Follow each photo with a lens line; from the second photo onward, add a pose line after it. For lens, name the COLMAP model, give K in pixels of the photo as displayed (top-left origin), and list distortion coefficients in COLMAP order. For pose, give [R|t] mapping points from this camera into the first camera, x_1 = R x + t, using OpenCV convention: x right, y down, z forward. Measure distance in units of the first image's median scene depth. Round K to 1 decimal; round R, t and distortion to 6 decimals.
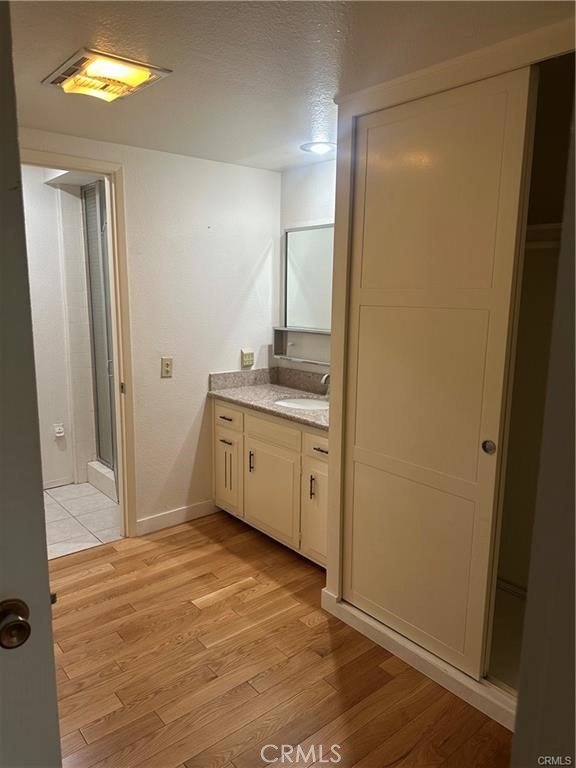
lens RADIAL K [[540.4, 0, 287.1], [0, 540.4, 384.3], [0, 0, 1]] dist [0.028964, -0.000577]
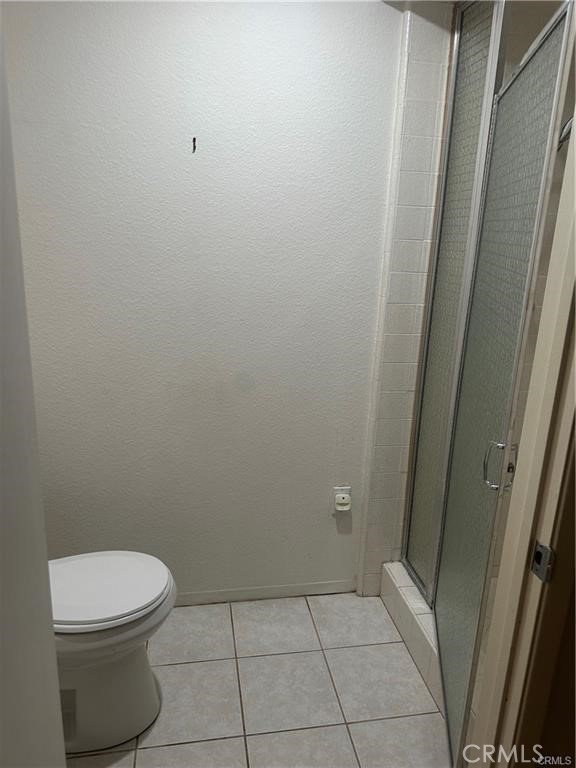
lens RADIAL K [[540.4, 0, 287.3], [0, 540.4, 383.0], [0, 0, 1]] dist [0.028964, -0.000577]
pose [[0.866374, 0.154700, -0.474830, -0.228157], [-0.112999, 0.986877, 0.115347, -0.086044], [0.486443, -0.046279, 0.872486, 0.505559]]
